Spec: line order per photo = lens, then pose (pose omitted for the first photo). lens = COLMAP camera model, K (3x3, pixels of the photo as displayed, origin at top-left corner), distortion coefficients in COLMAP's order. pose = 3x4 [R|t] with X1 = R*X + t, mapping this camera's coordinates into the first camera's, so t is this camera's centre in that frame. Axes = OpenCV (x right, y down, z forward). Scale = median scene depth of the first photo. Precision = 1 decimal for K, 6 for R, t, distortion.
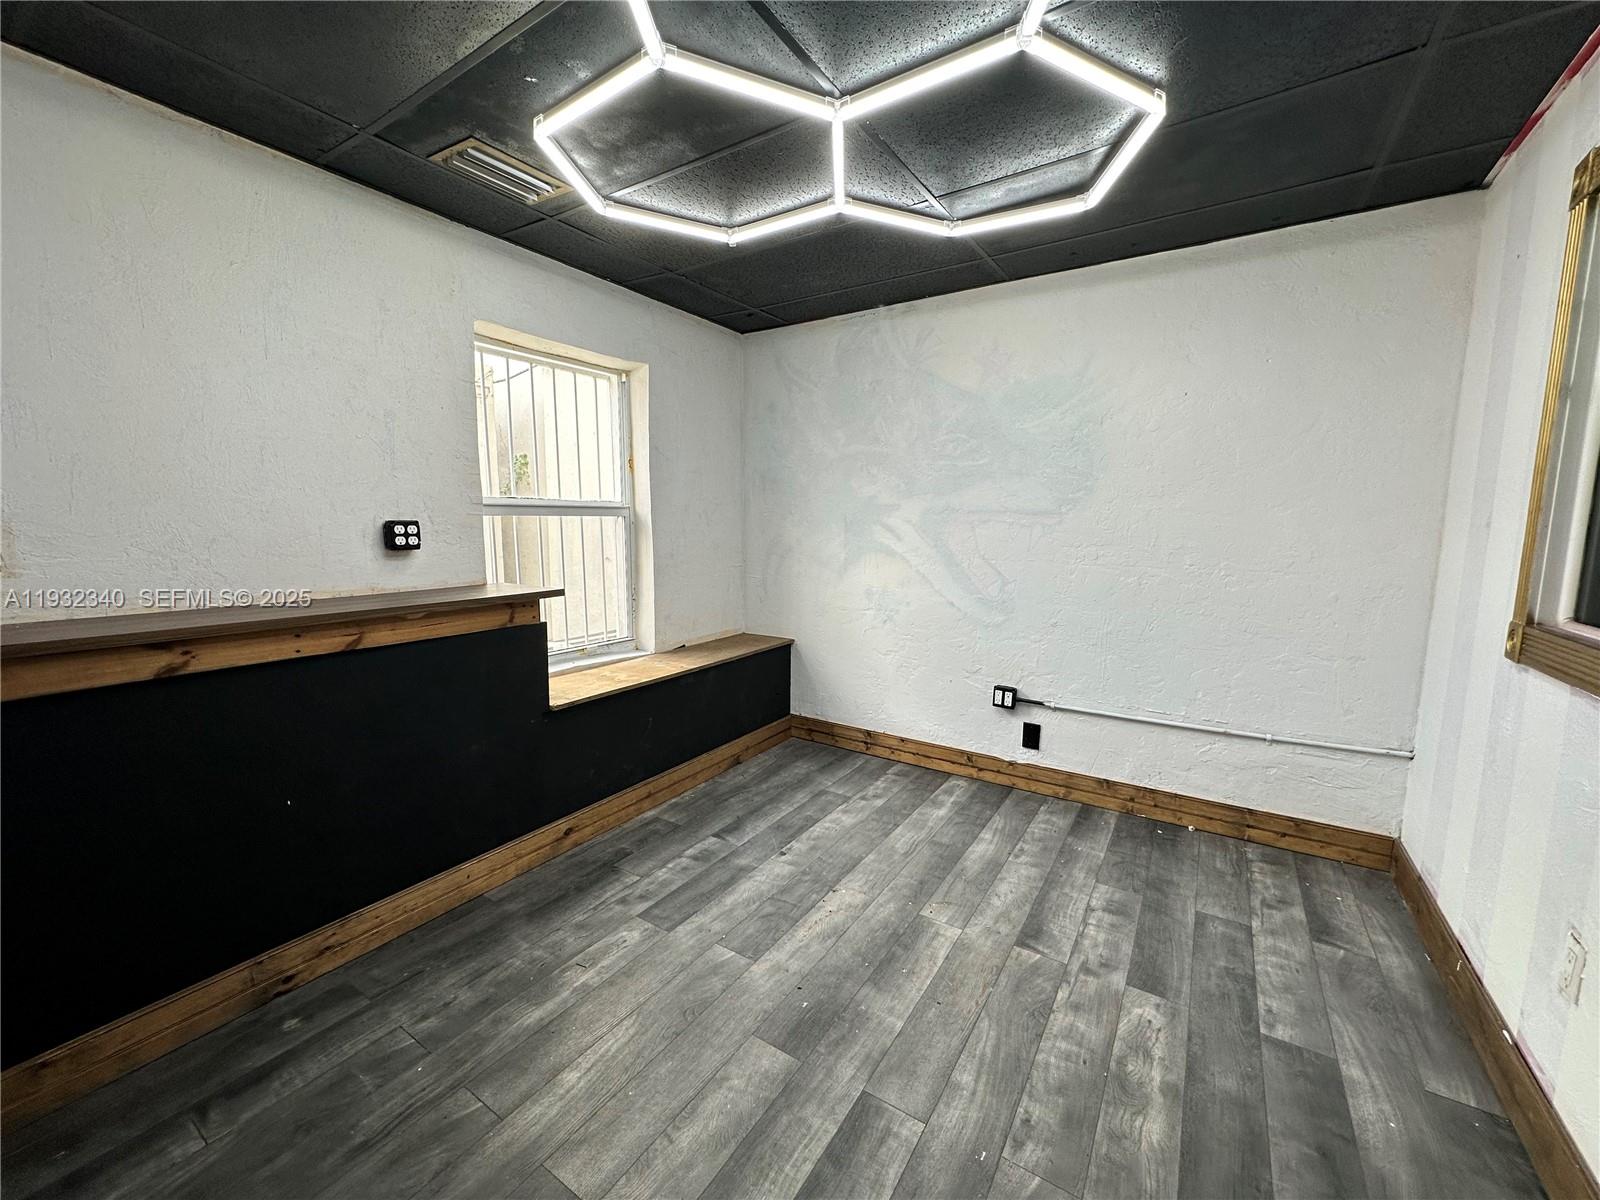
lens RADIAL K [[635.7, 0, 799.8], [0, 635.7, 604.5], [0, 0, 1]] dist [0.000217, -0.000073]
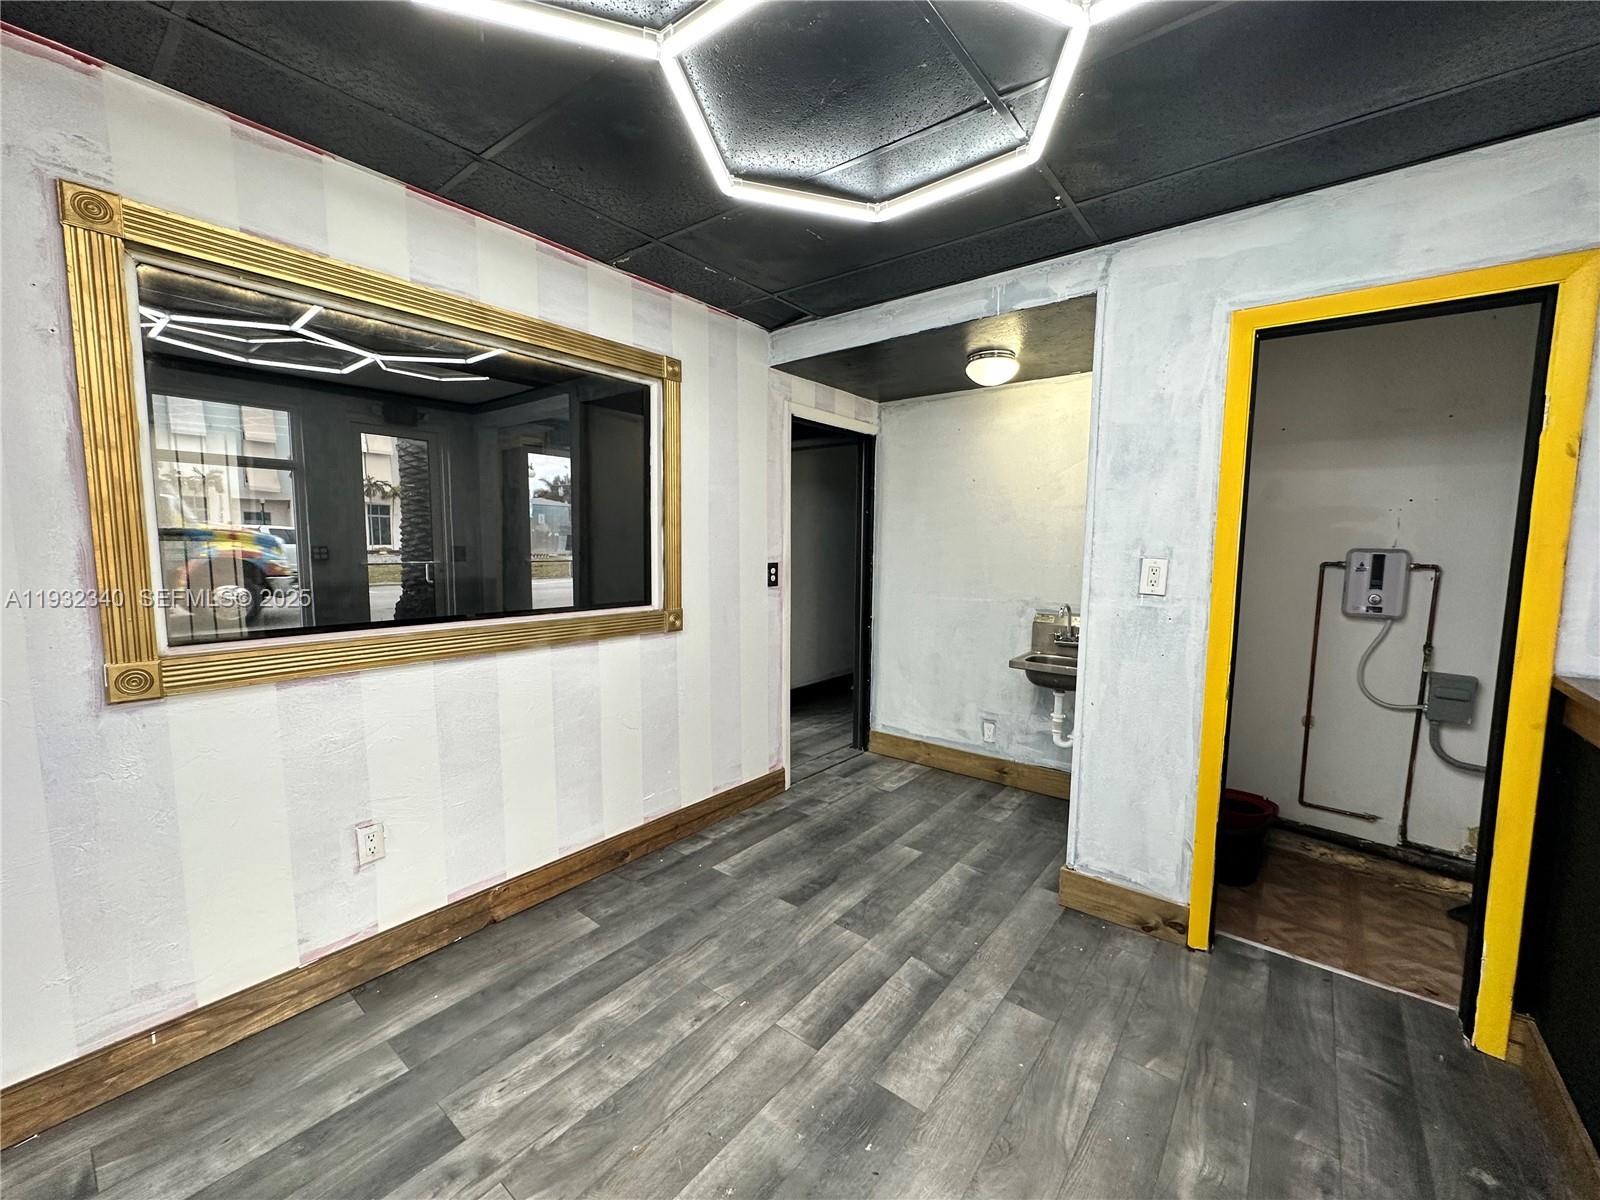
lens RADIAL K [[635.7, 0, 799.8], [0, 635.7, 604.5], [0, 0, 1]] dist [0.000217, -0.000073]
pose [[-0.995321, -0.023056, 0.093835, 0.042586], [-0.001391, 0.974434, 0.224670, -0.294877], [-0.096616, 0.223489, -0.969906, 1.943812]]
